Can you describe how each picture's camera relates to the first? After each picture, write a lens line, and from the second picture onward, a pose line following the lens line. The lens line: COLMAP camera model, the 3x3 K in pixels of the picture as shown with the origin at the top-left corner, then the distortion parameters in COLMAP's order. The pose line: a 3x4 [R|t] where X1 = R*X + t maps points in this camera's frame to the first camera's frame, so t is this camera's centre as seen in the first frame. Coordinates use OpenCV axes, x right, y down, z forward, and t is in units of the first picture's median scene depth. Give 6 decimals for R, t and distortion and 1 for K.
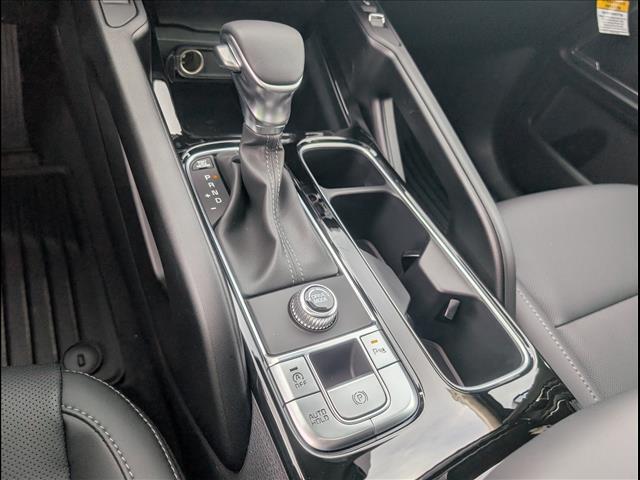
lens RADIAL K [[455.7, 0, 320.5], [0, 455.7, 235.6], [0, 0, 1]] dist [0.002454, 0.000540]
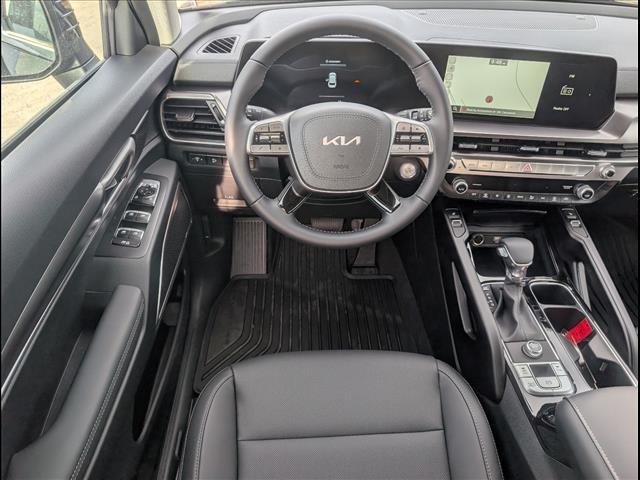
lens RADIAL K [[455.7, 0, 320.5], [0, 455.7, 235.6], [0, 0, 1]] dist [0.002454, 0.000540]
pose [[0.886233, 0.038518, -0.461636, 0.073269], [-0.135636, 0.974439, -0.179085, 0.123632], [0.442938, 0.221326, 0.868804, -1.583435]]
